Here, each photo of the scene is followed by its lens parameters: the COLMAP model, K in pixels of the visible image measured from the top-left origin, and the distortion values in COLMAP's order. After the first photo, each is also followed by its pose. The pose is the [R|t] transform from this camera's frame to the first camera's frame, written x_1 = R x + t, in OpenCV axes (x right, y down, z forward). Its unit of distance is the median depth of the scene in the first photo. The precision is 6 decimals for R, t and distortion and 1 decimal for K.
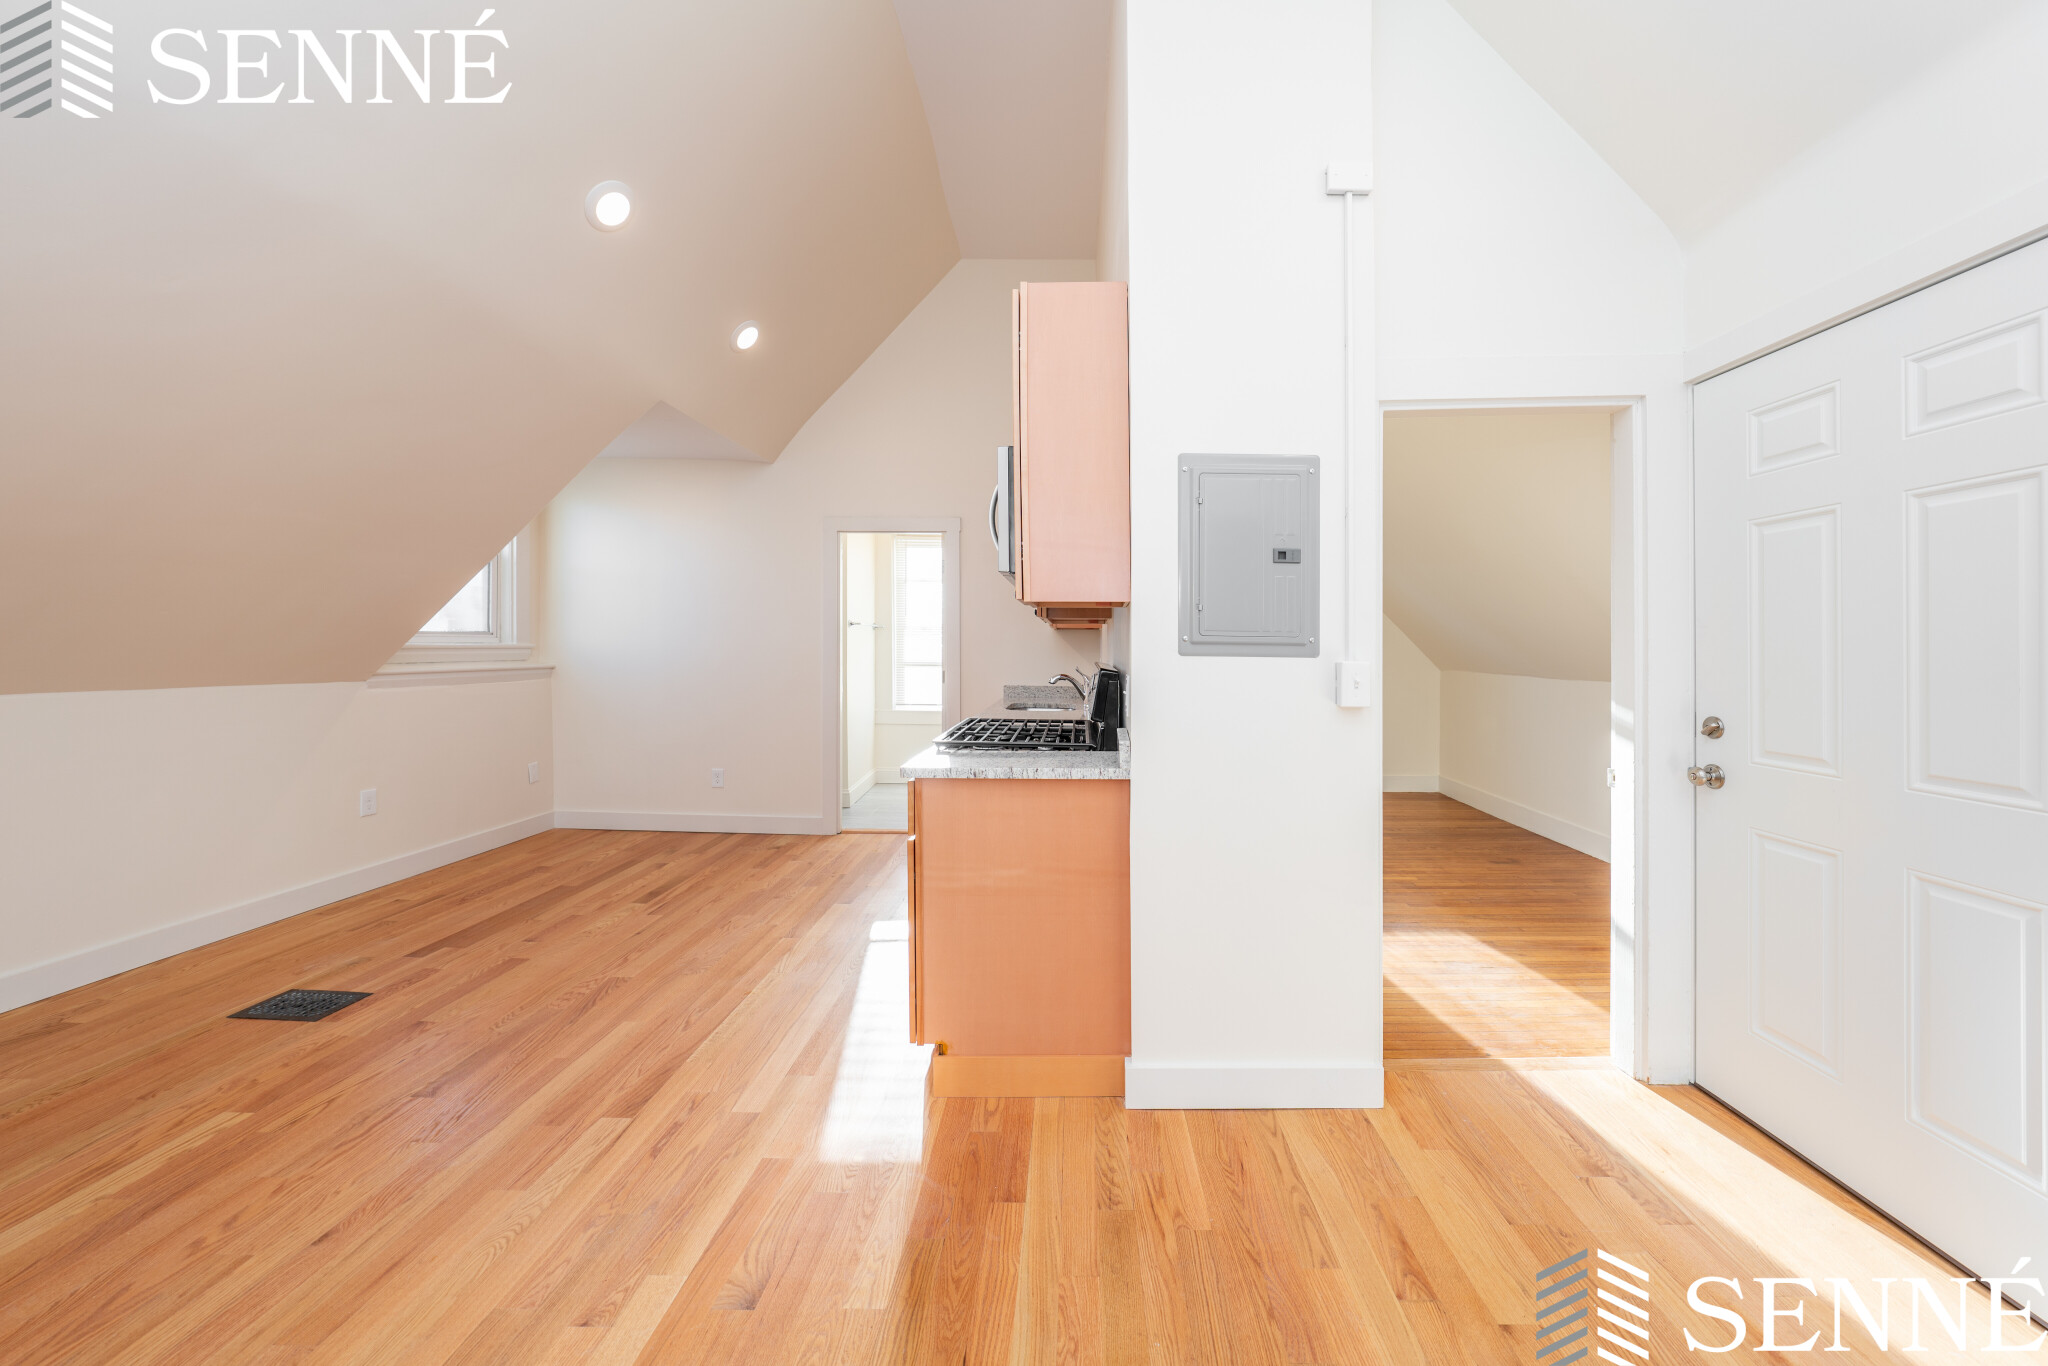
lens RADIAL K [[713.8, 0, 1076.7], [0, 713.8, 649.5], [0, 0, 1]] dist [-0.002215, 0.000323]
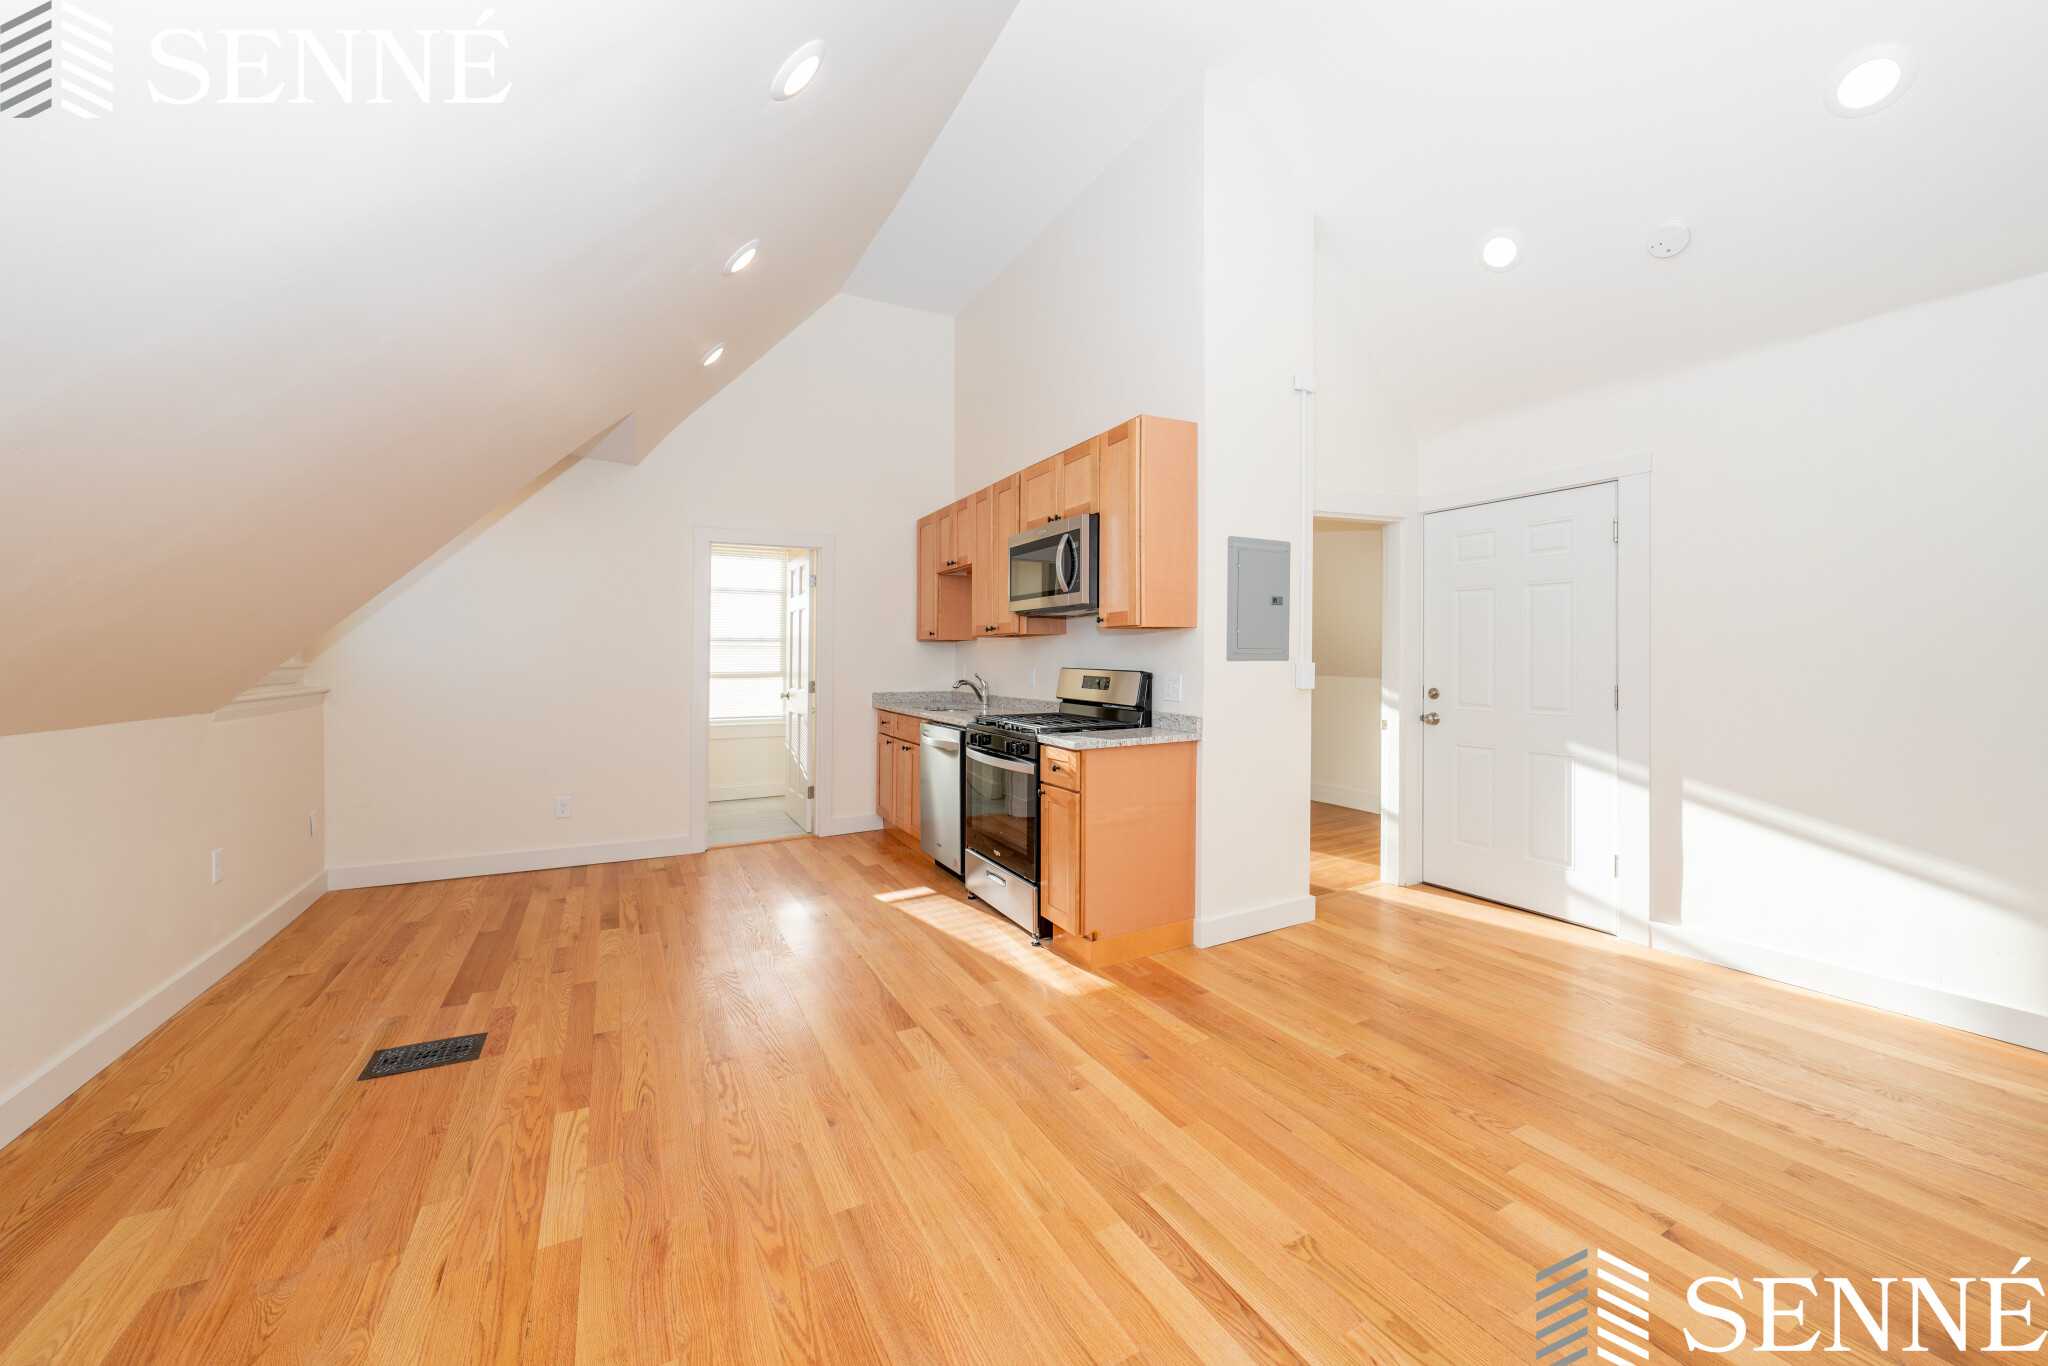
lens RADIAL K [[757.6, 0, 1022.7], [0, 757.6, 661.6], [0, 0, 1]] dist [0.001115, -0.000020]
pose [[0.879841, -0.016523, 0.474980, -1.028075], [0.013437, 0.999861, 0.009892, -0.012099], [-0.475077, -0.002321, 0.879941, -0.274211]]
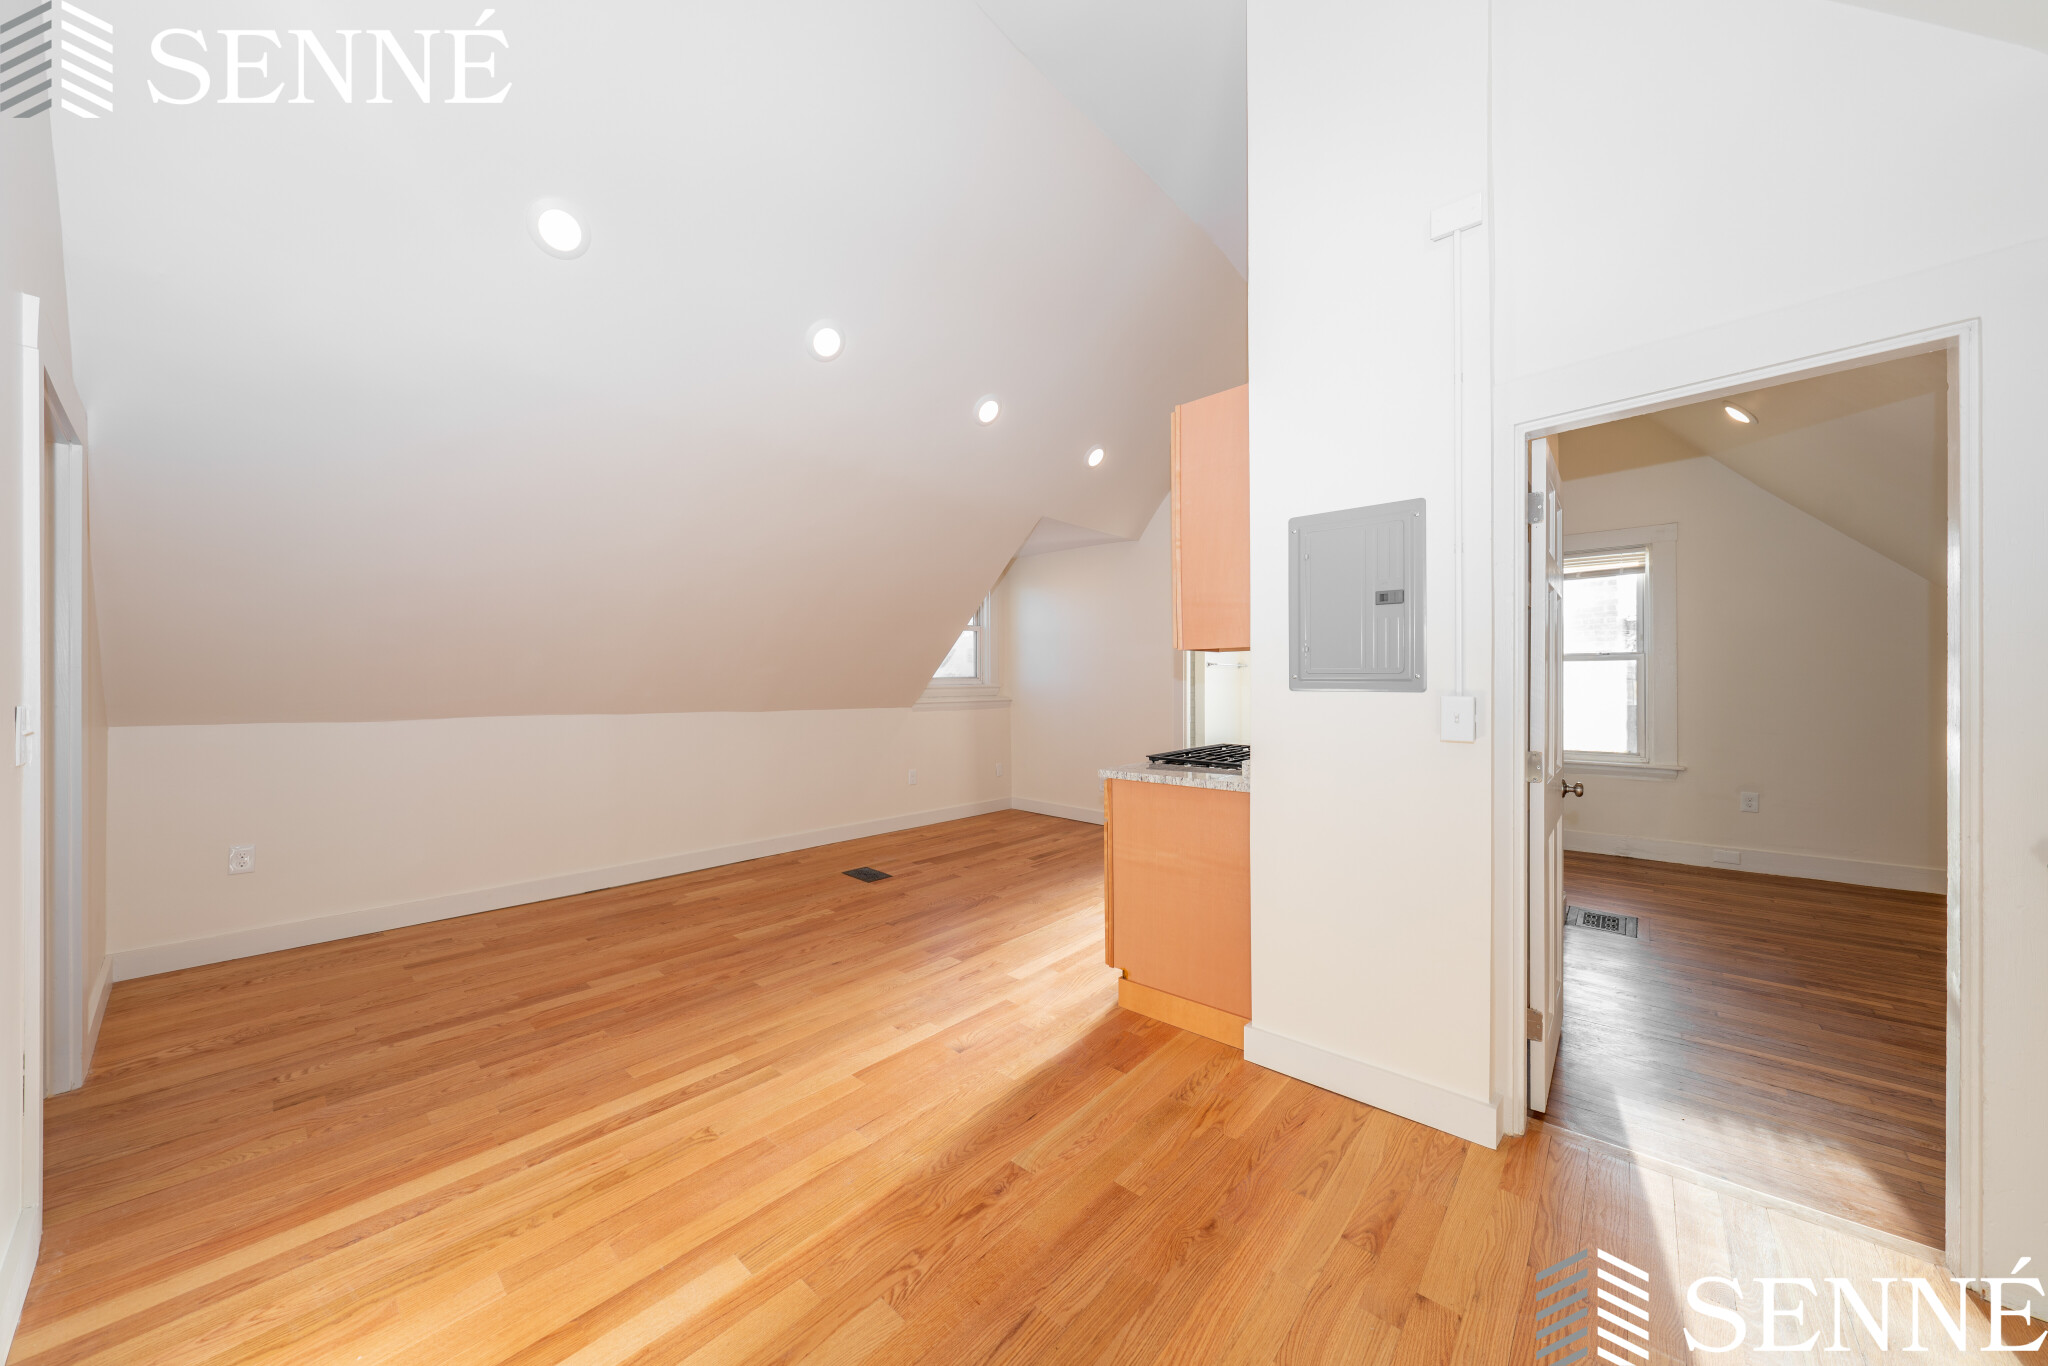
lens RADIAL K [[691.8, 0, 1024.0], [0, 691.8, 683.0], [0, 0, 1]] dist [-0.000982, 0.000065]
pose [[0.748405, -0.012007, -0.663133, 0.564554], [0.010023, 0.999927, -0.006793, -0.000623], [0.663166, -0.001563, 0.748471, -0.138345]]
